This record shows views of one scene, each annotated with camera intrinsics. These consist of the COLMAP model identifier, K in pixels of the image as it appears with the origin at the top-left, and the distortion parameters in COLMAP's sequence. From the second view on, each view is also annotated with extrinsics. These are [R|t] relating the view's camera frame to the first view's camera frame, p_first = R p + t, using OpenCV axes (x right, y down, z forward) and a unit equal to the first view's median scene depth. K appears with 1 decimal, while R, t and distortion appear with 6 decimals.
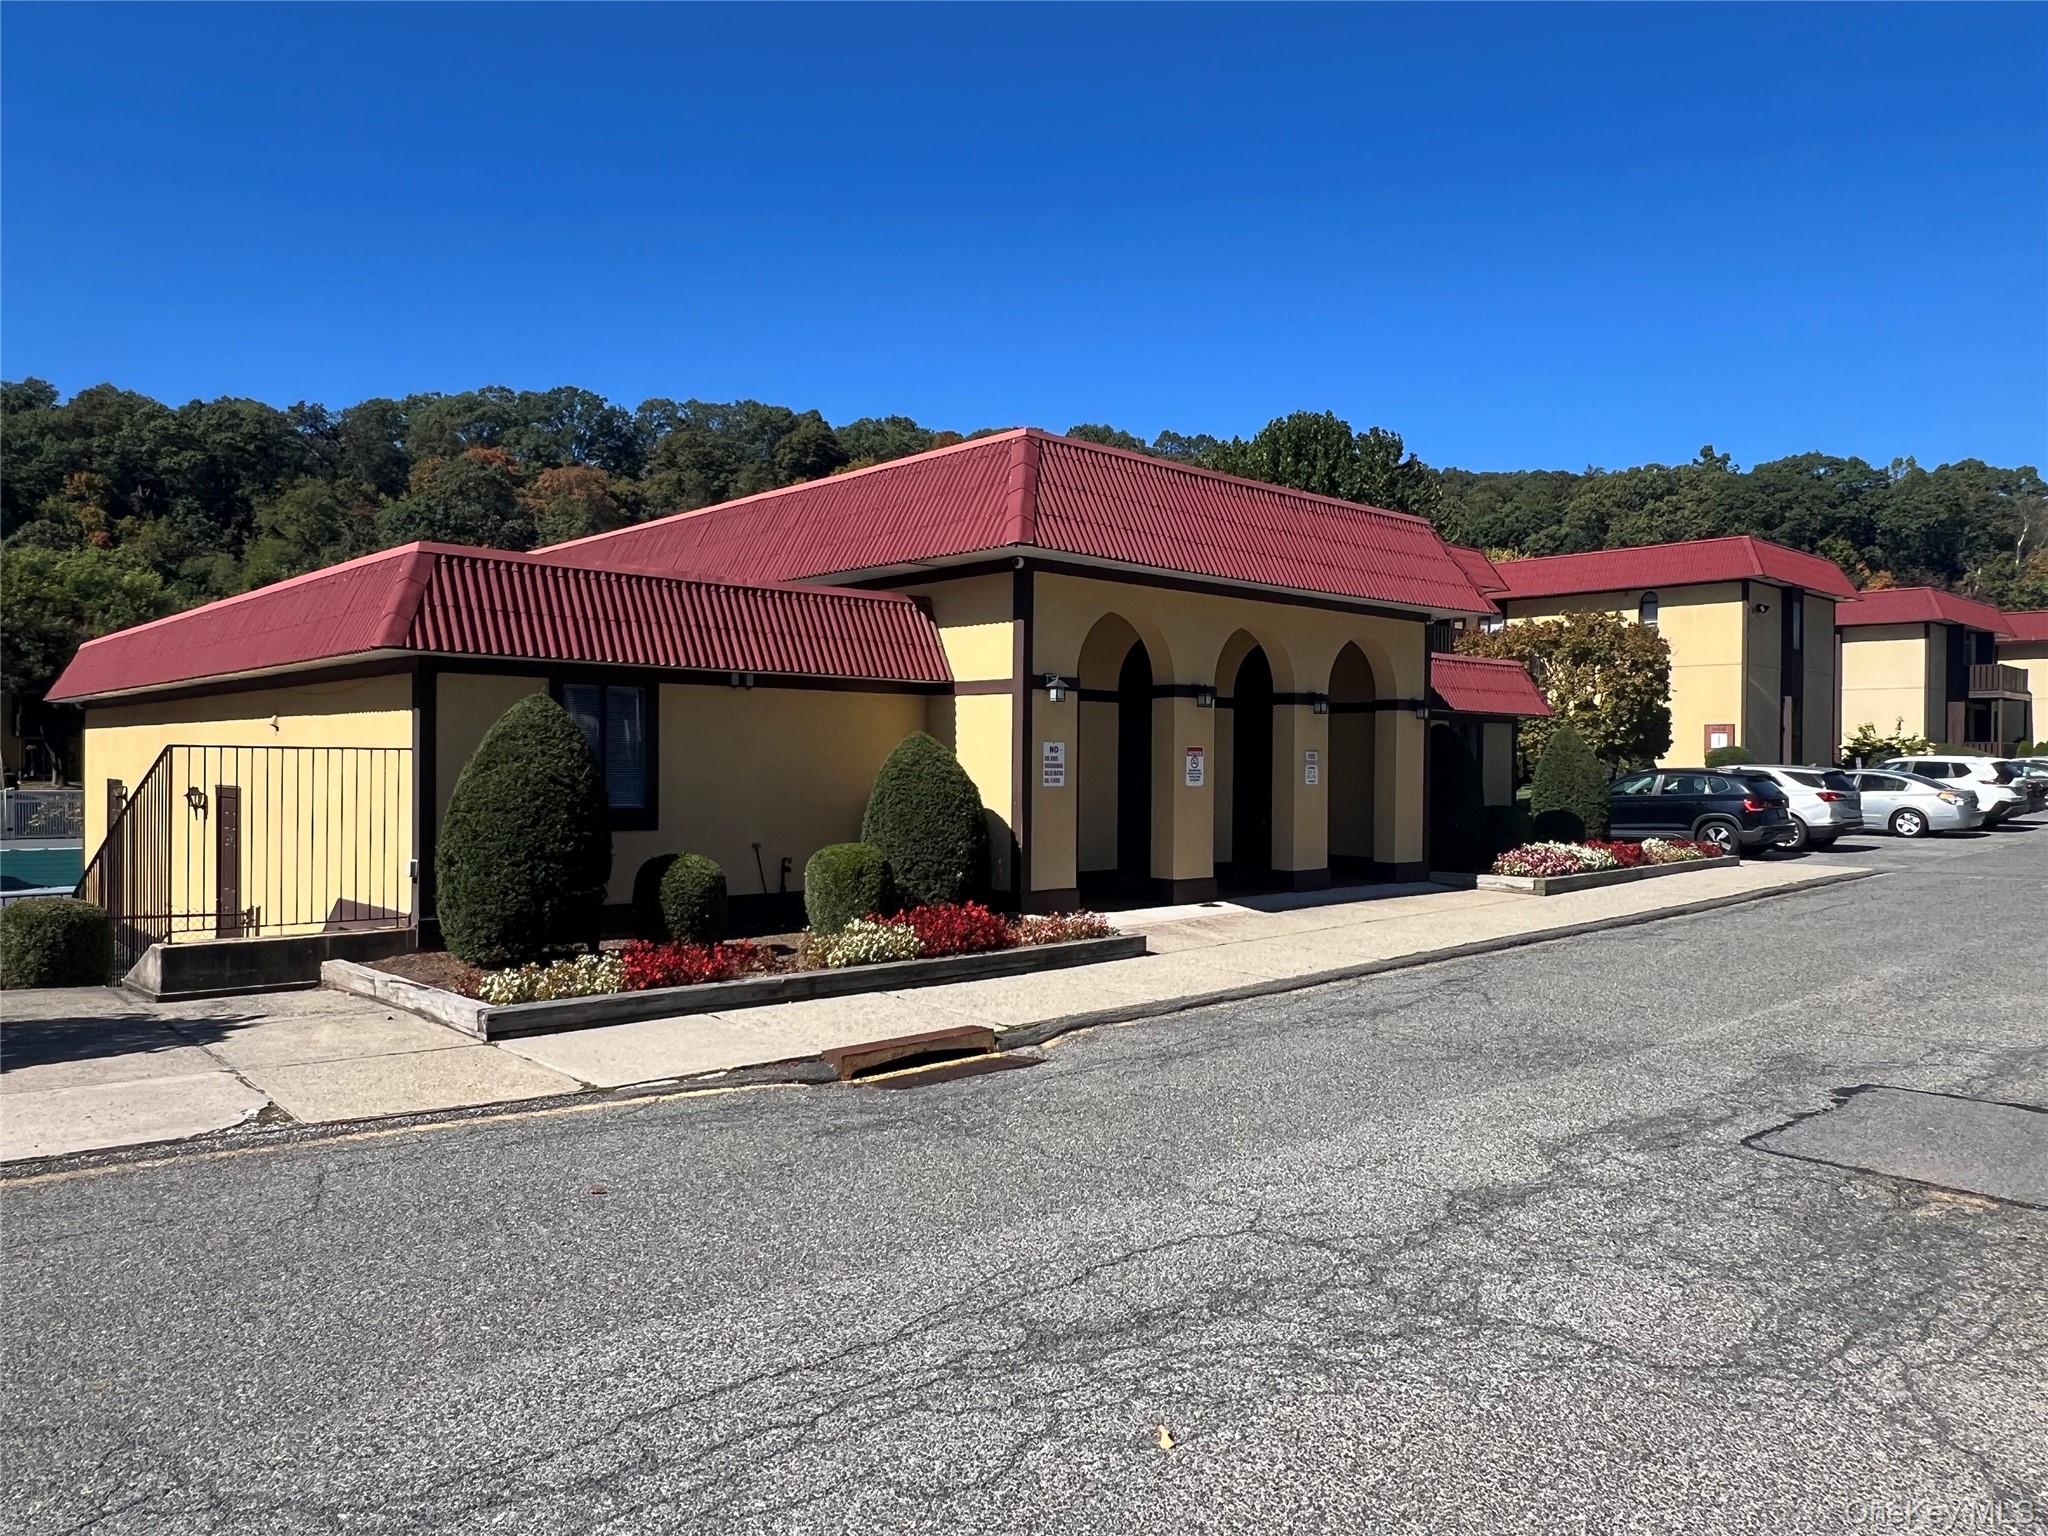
lens RADIAL K [[1398.6, 0, 1024.0], [0, 1398.6, 768.0], [0, 0, 1]] dist [0.002857, -0.008101]
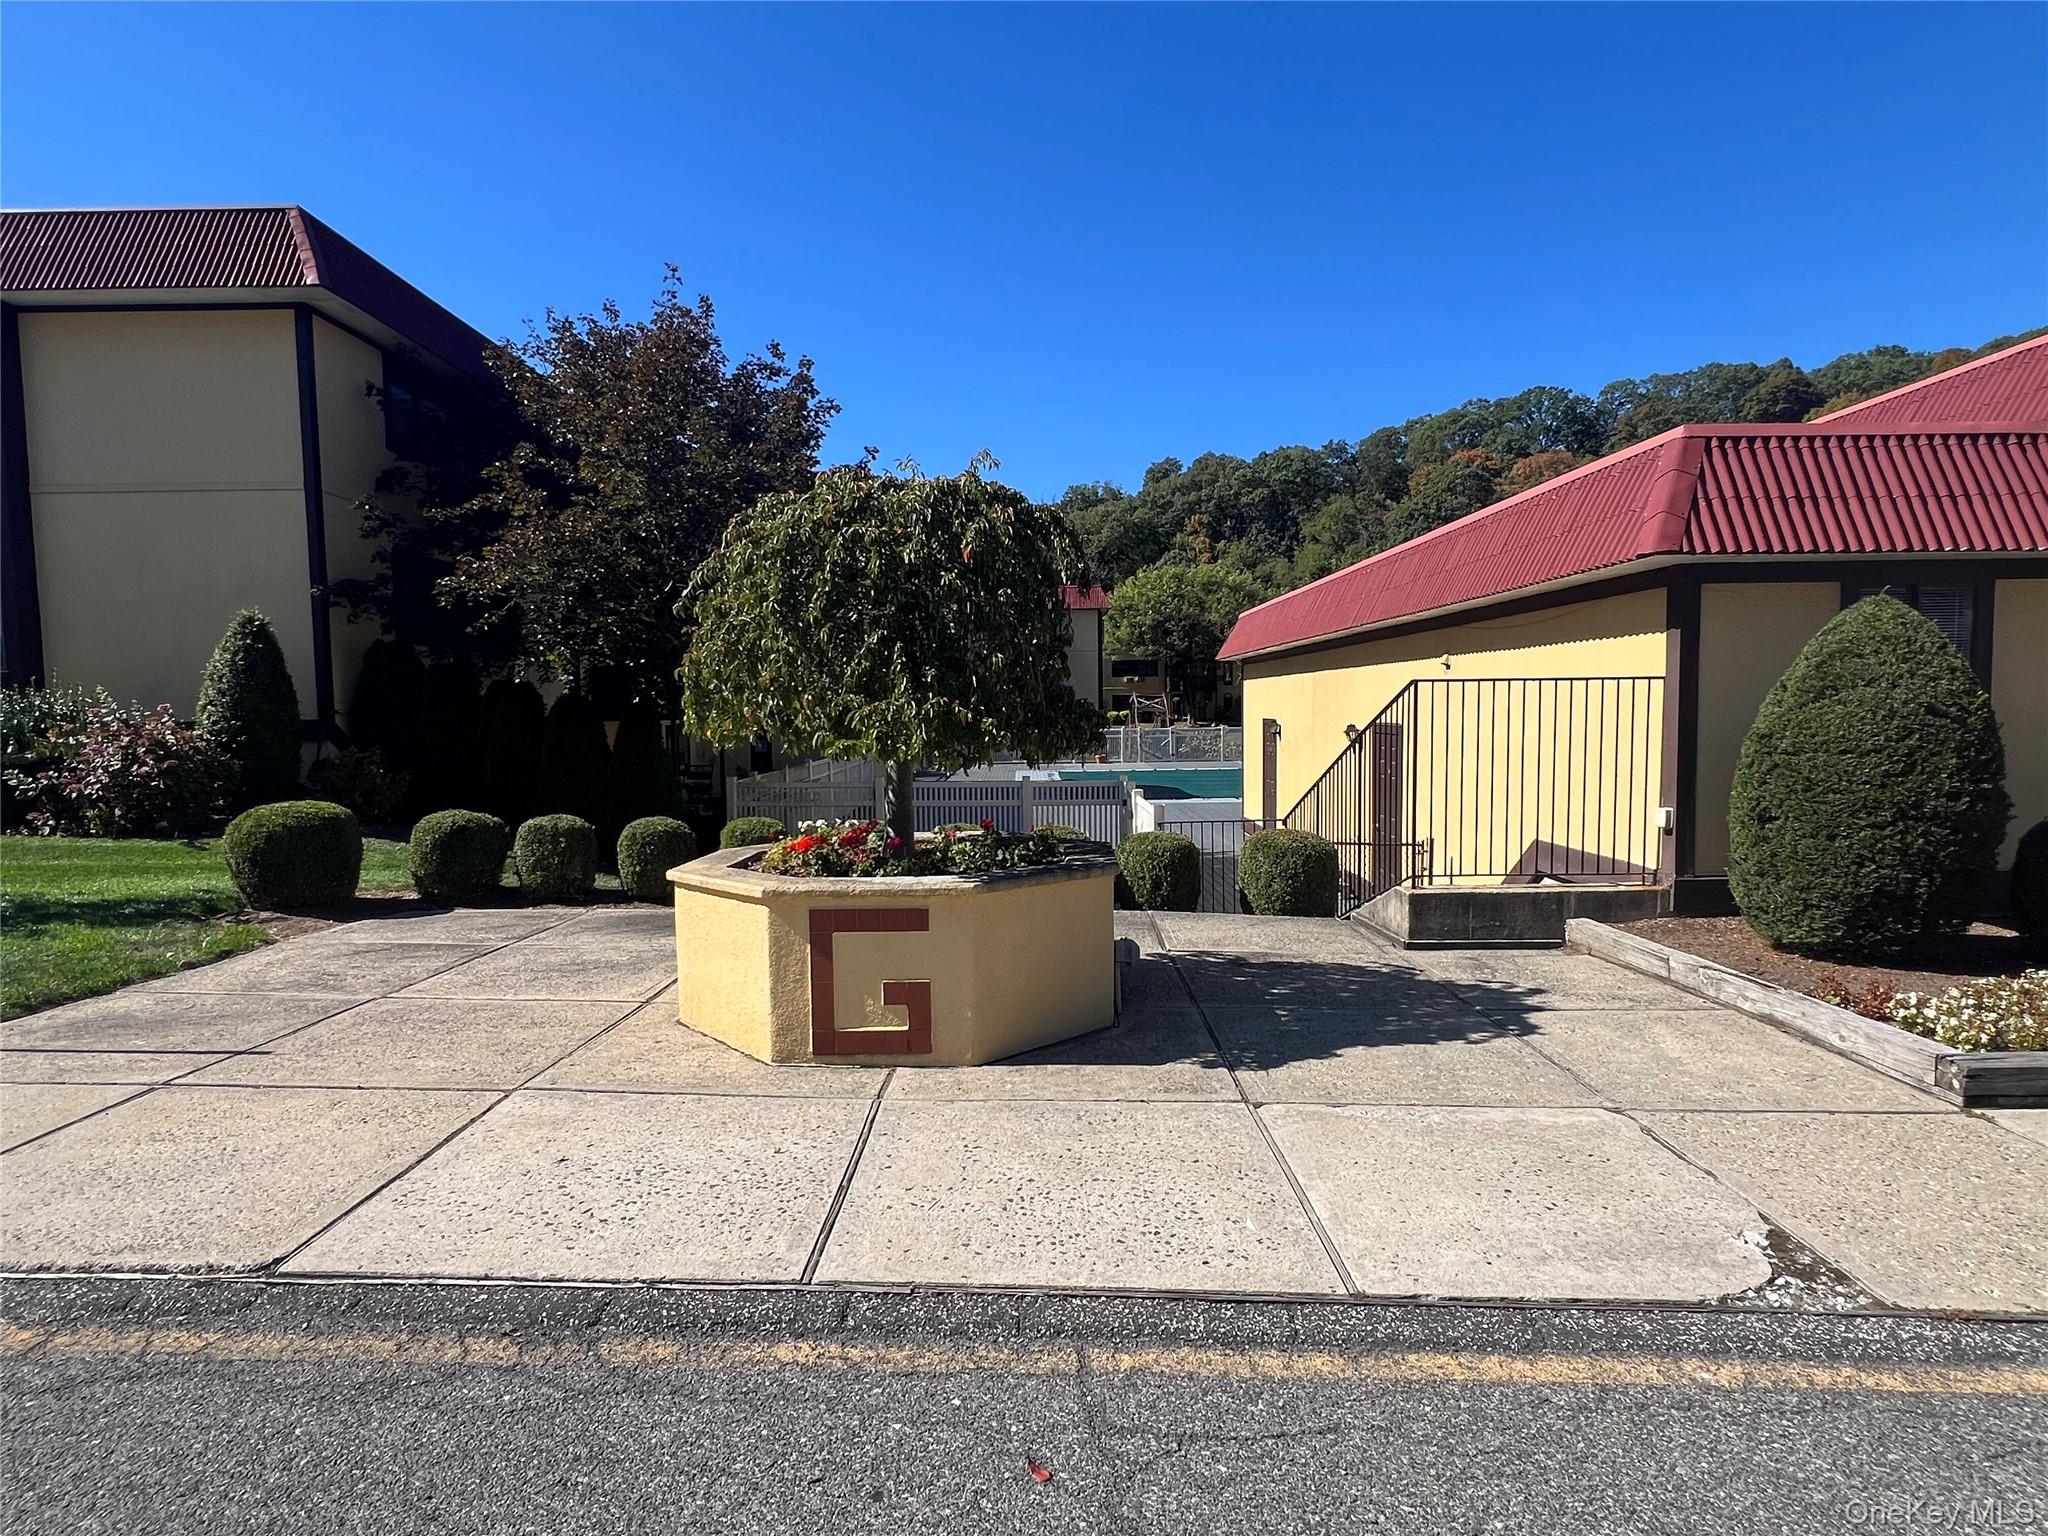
lens RADIAL K [[1084.3, 0, 1024.0], [0, 1084.3, 768.0], [0, 0, 1]] dist [-0.005490, 0.000139]
pose [[0.733117, 0.019201, -0.679831, -0.036763], [0.018123, 0.998695, 0.047750, 0.000388], [0.679861, -0.047327, 0.731813, 0.033828]]
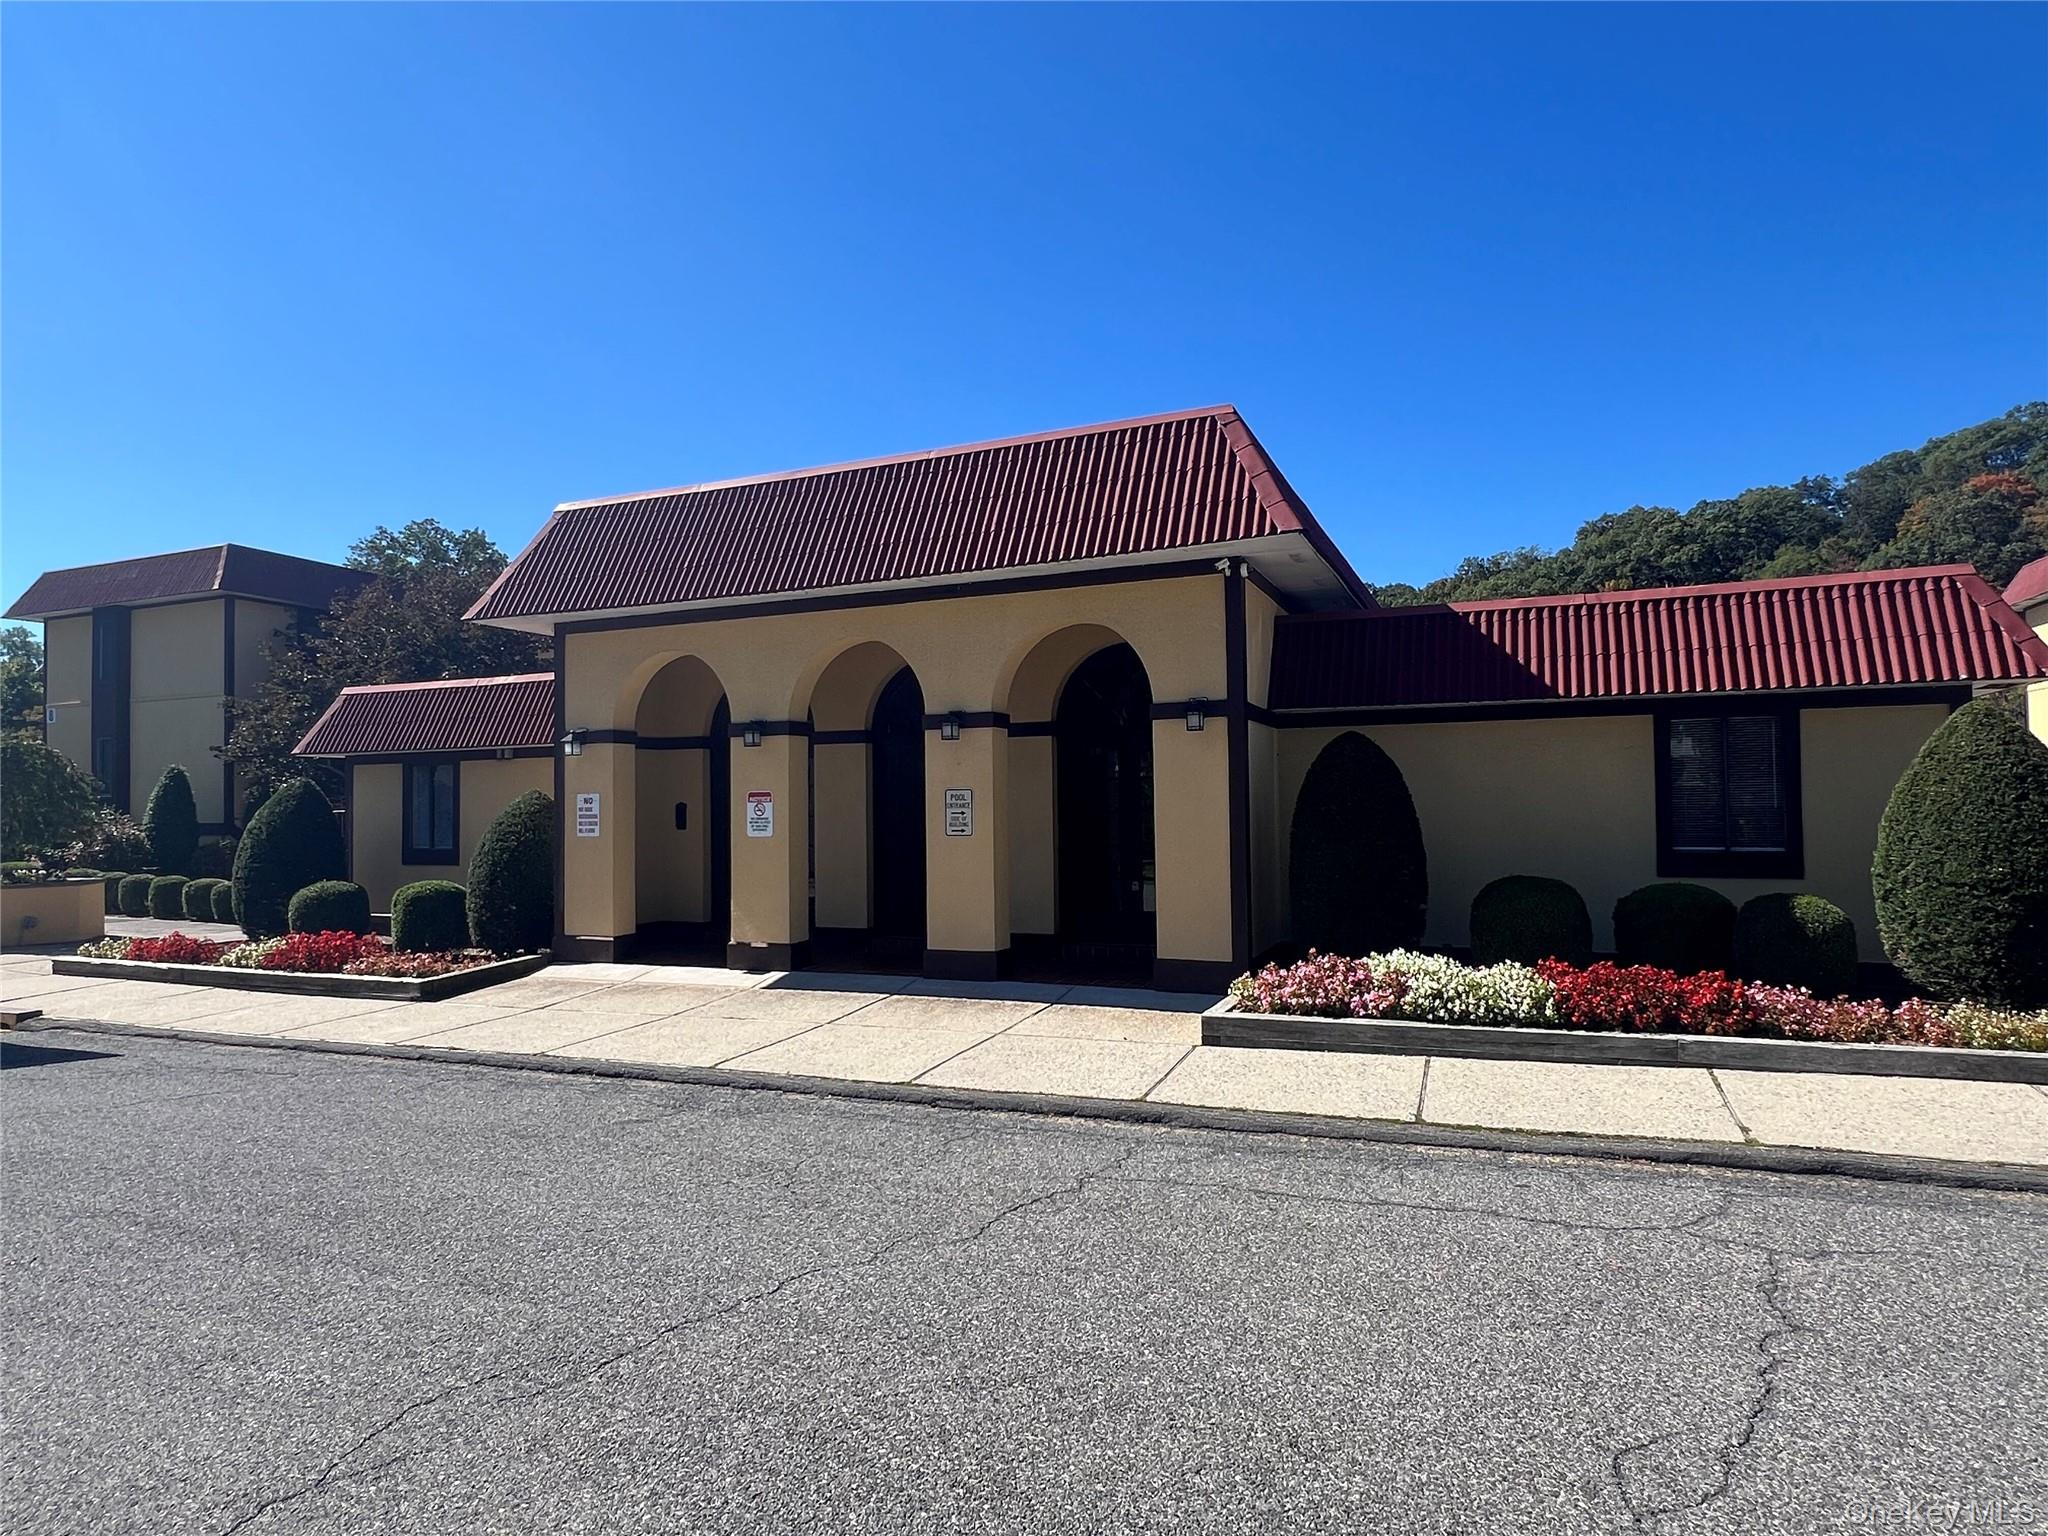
lens RADIAL K [[1171.4, 0, 1024.0], [0, 1171.4, 768.0], [0, 0, 1]] dist [-0.001825, 0.001010]
pose [[0.414469, -0.046066, -0.908897, 0.156420], [0.013428, 0.998919, -0.044506, 0.000904], [0.909965, 0.006242, 0.414639, 0.153759]]
